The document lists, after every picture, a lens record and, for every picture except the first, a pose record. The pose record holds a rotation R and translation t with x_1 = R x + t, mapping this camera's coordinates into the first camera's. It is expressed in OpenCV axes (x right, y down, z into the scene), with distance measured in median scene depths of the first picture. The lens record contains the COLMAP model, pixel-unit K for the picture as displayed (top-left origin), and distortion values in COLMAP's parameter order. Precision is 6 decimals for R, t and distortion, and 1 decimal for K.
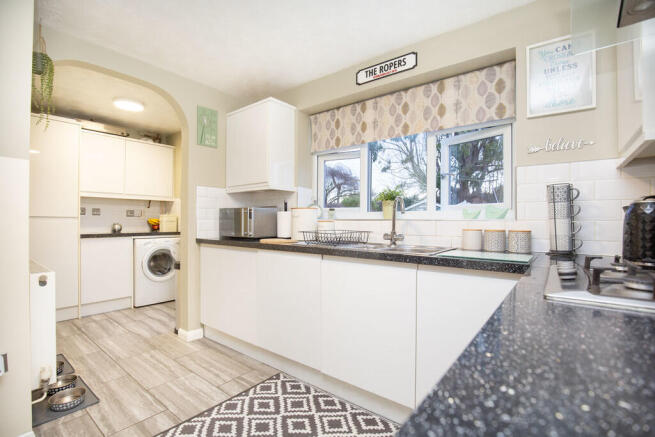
lens RADIAL K [[303.2, 0, 329.3], [0, 303.2, 218.1], [0, 0, 1]] dist [-0.019234, 0.000894]
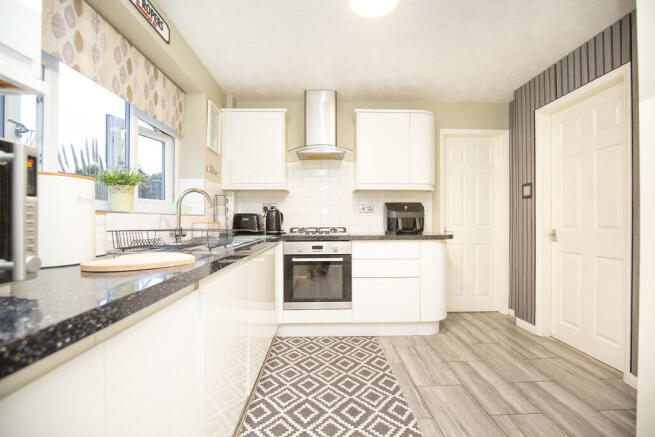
lens RADIAL K [[303.2, 0, 324.9], [0, 303.2, 219.2], [0, 0, 1]] dist [-0.019234, 0.000894]
pose [[-0.625391, -0.001546, 0.780310, -0.690054], [-0.003727, 0.999993, -0.001006, 0.020420], [-0.780302, -0.003537, -0.625392, 1.165984]]
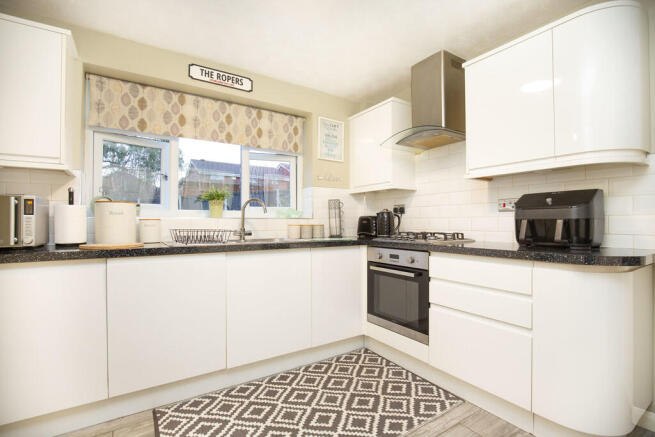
lens RADIAL K [[303.2, 0, 324.7], [0, 303.2, 220.3], [0, 0, 1]] dist [-0.019234, 0.000894]
pose [[0.329534, 0.002086, 0.944142, -0.743090], [-0.001829, 0.999997, -0.001570, 0.015241], [-0.944142, -0.001210, 0.329536, 0.313054]]
